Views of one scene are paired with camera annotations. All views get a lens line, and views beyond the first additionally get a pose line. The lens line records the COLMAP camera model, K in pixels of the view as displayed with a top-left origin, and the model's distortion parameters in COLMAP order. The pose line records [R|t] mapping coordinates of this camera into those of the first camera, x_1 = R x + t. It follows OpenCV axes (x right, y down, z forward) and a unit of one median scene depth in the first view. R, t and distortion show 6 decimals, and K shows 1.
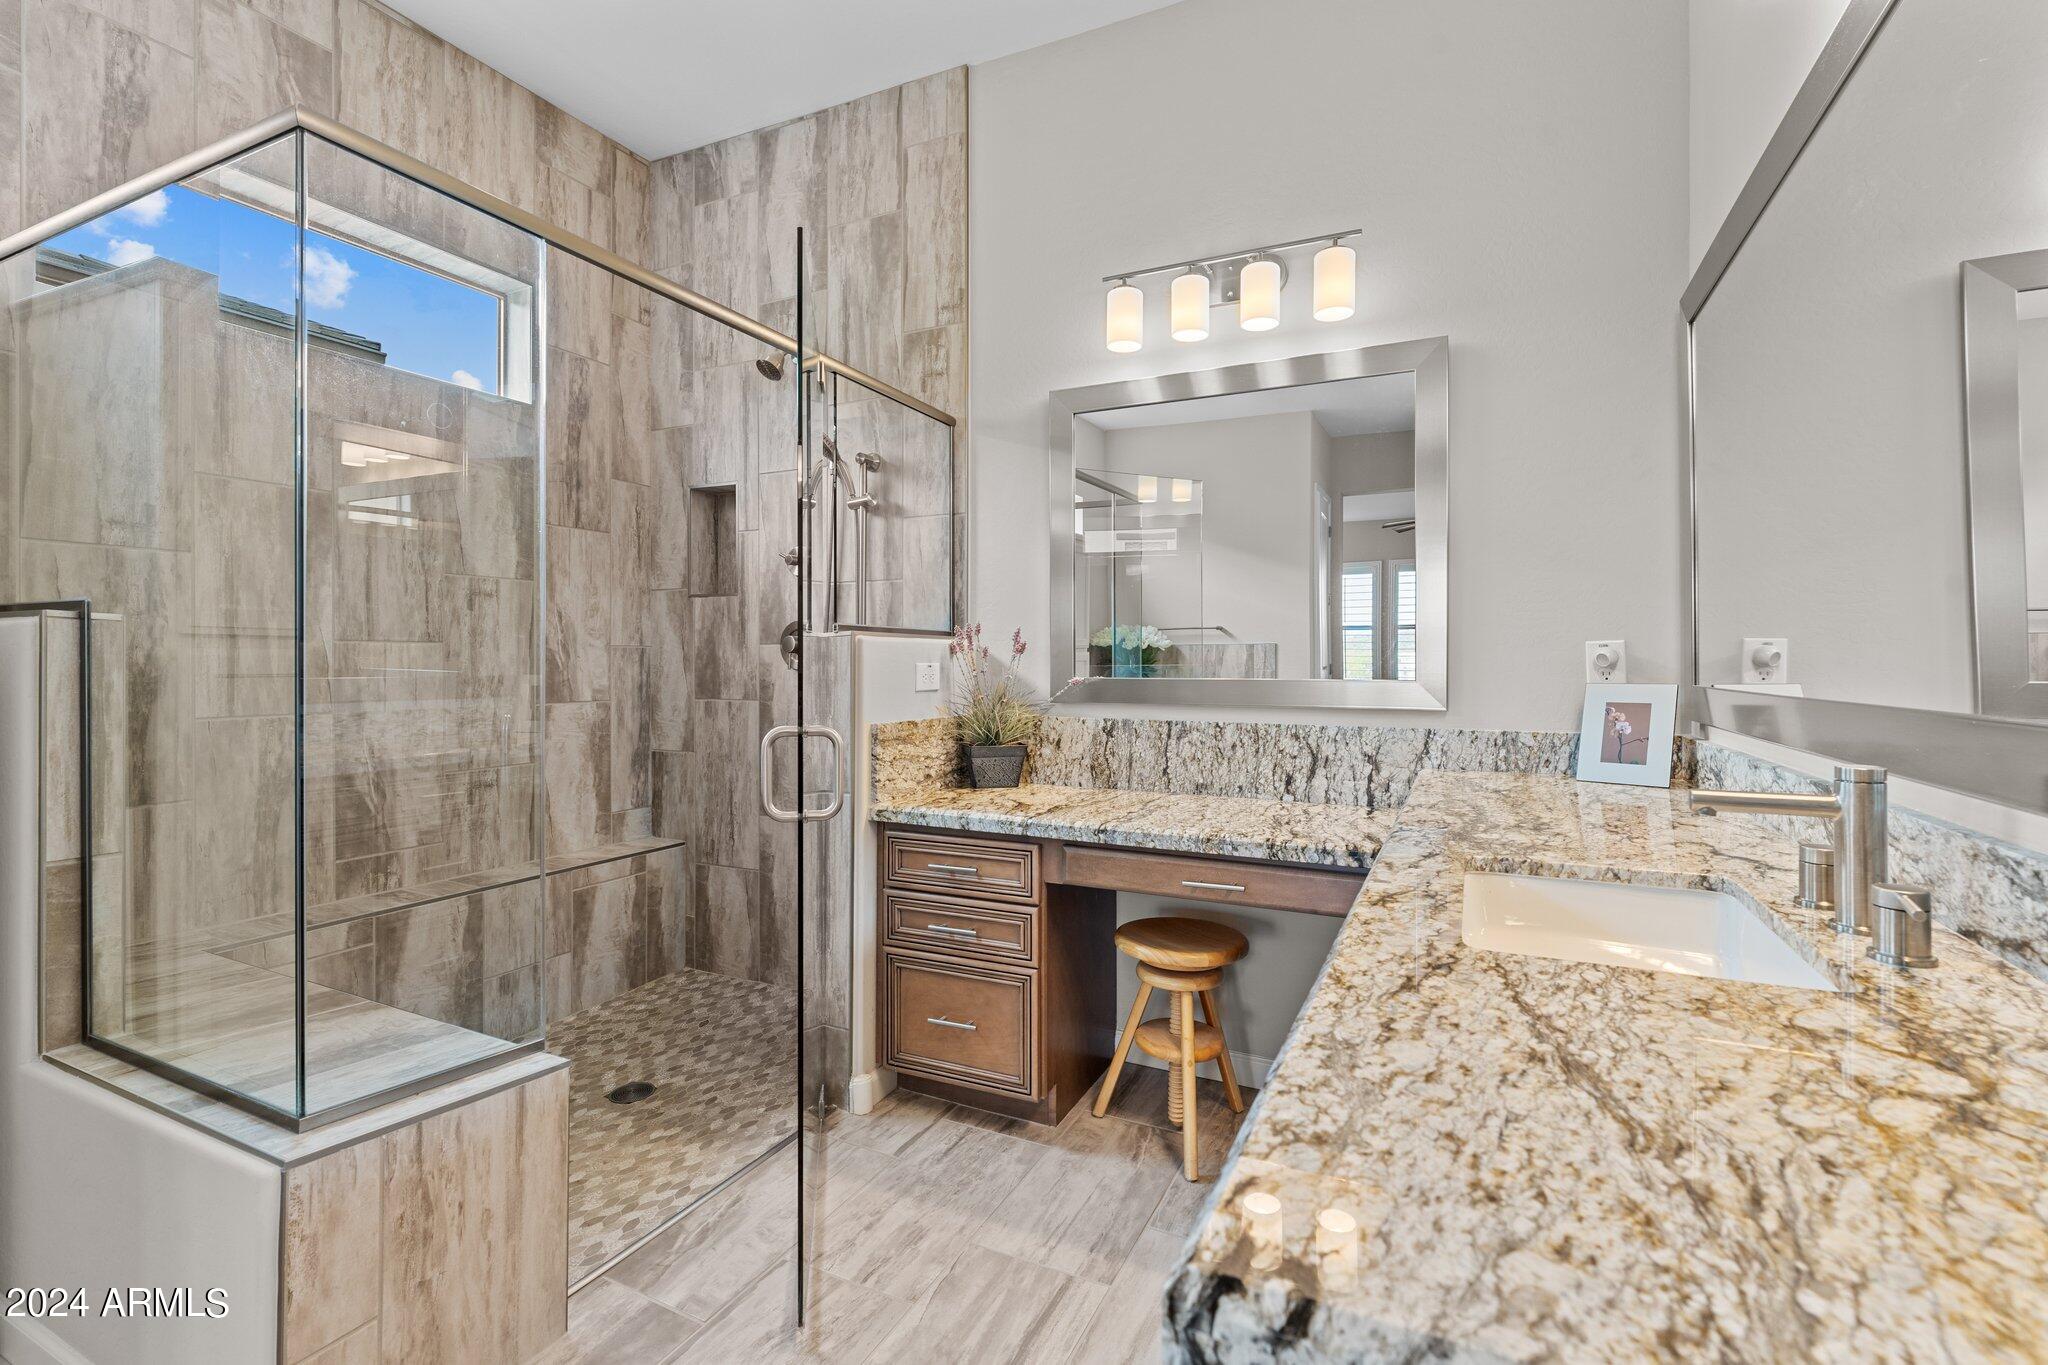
lens RADIAL K [[929.6, 0, 1023.1], [0, 929.6, 660.2], [0, 0, 1]] dist [0.000279, -0.000392]
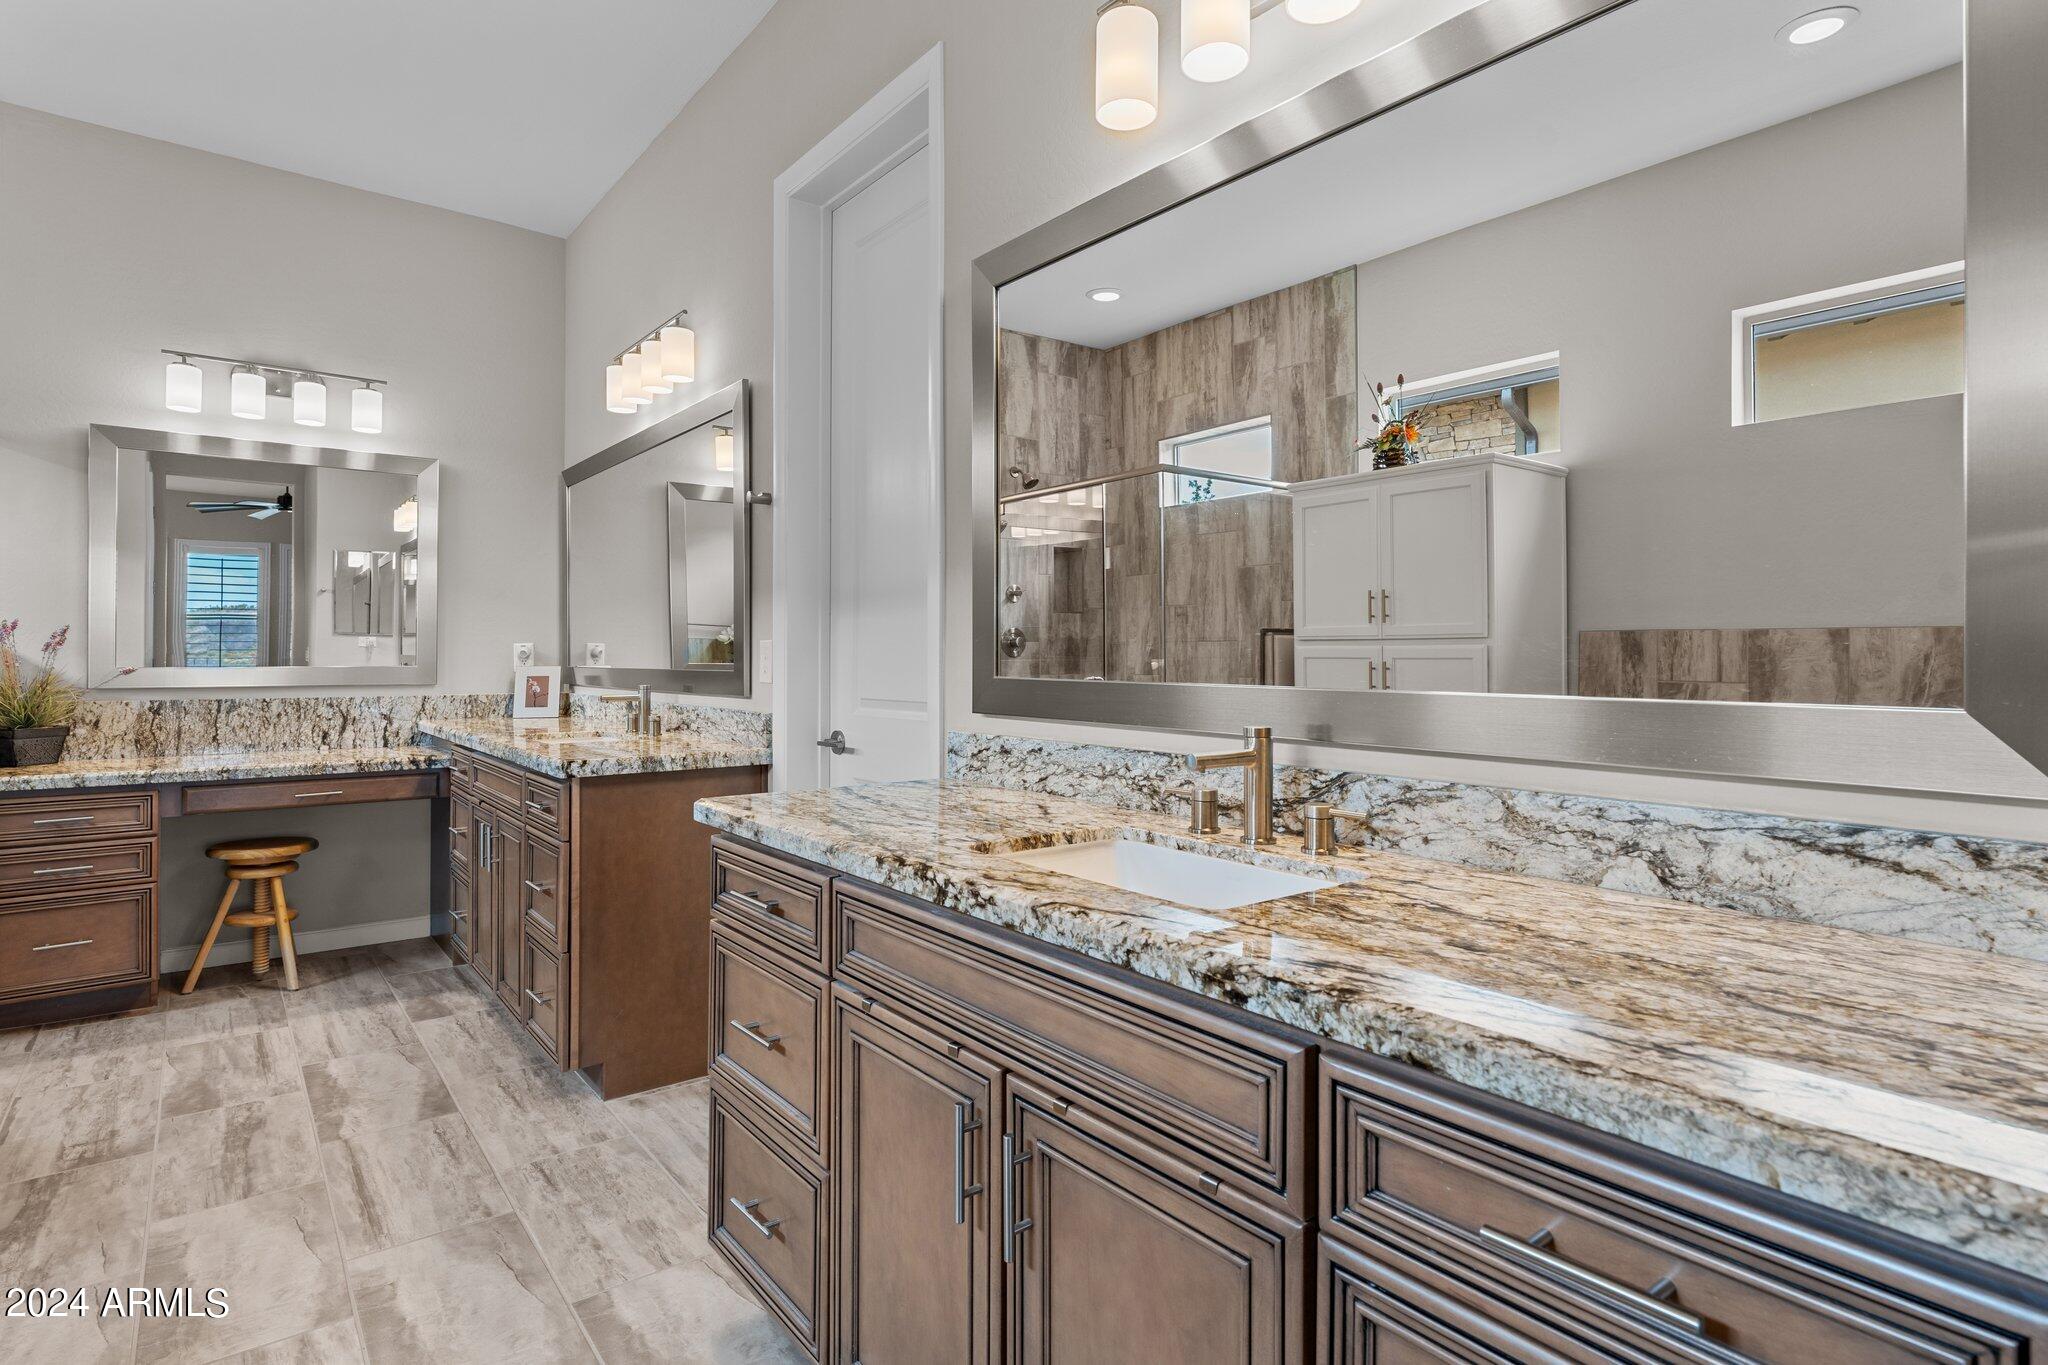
lens RADIAL K [[1051.8, 0, 1023.9], [0, 1051.8, 652.8], [0, 0, 1]] dist [0.000126, 0.000025]
pose [[0.436964, 0.002796, 0.899475, -0.755501], [-0.001255, 0.999996, -0.002499, 0.001728], [-0.899478, -0.000037, 0.436966, -0.745927]]
